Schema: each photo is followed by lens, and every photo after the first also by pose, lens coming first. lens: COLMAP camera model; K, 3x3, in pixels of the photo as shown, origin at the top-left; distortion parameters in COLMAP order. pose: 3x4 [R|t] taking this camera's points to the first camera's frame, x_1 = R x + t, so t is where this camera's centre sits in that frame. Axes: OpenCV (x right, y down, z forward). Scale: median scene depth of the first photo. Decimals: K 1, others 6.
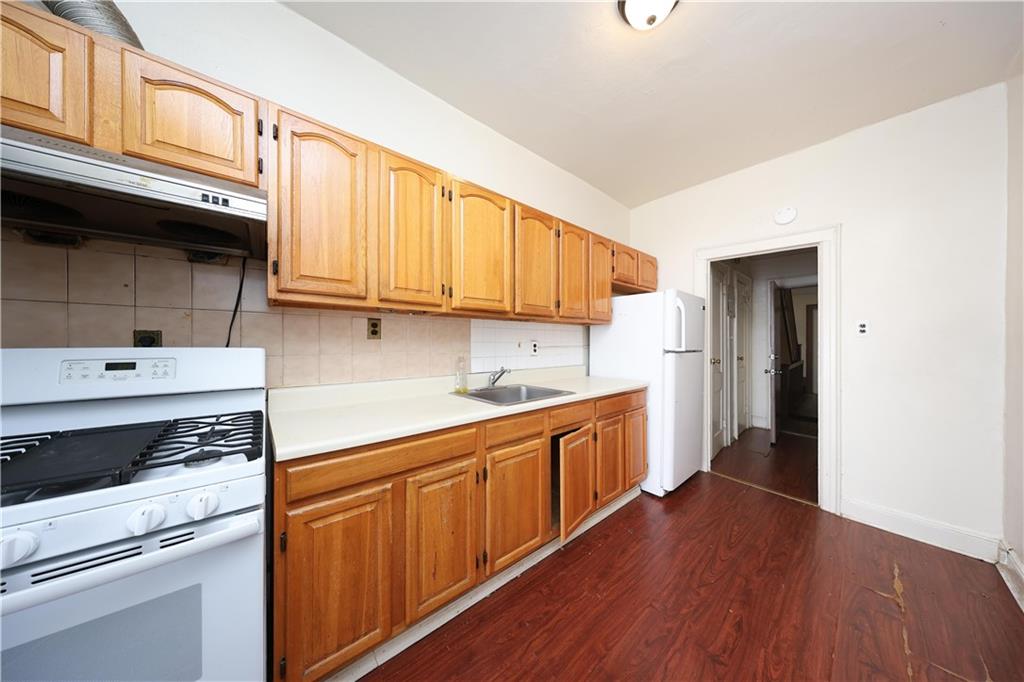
lens RADIAL K [[293.4, 0, 512.5], [0, 293.4, 342.9], [0, 0, 1]] dist [-0.002318, -0.000060]
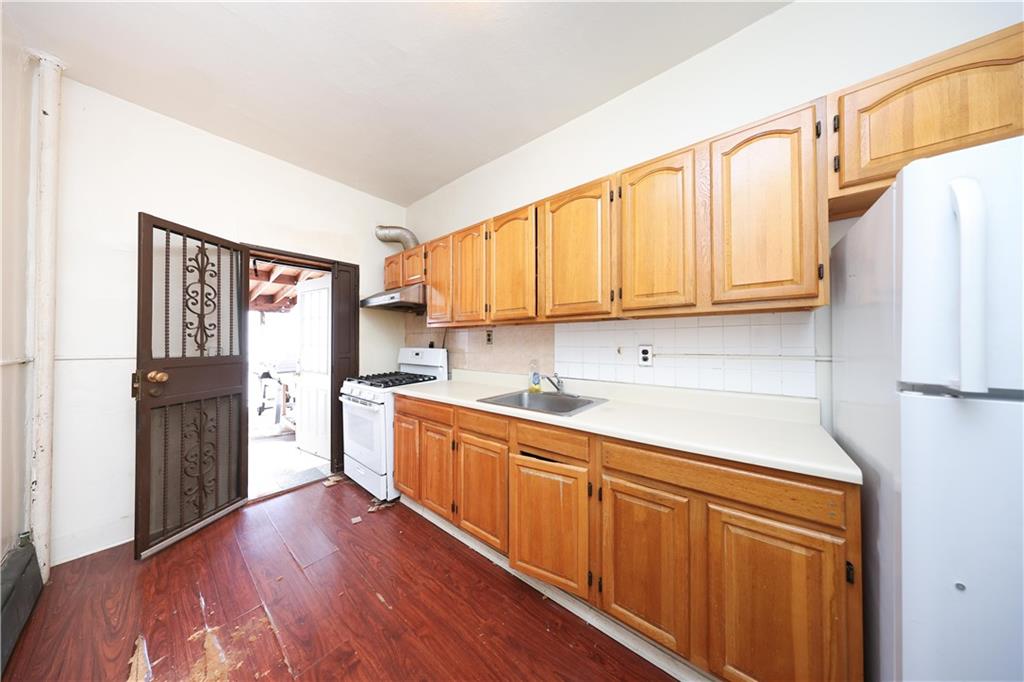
lens RADIAL K [[293.4, 0, 510.9], [0, 293.4, 341.0], [0, 0, 1]] dist [-0.002318, -0.000060]
pose [[0.187977, -0.008852, -0.982134, 1.022576], [0.001496, 0.999961, -0.008726, -0.016521], [0.982172, 0.000171, 0.187983, 0.792694]]
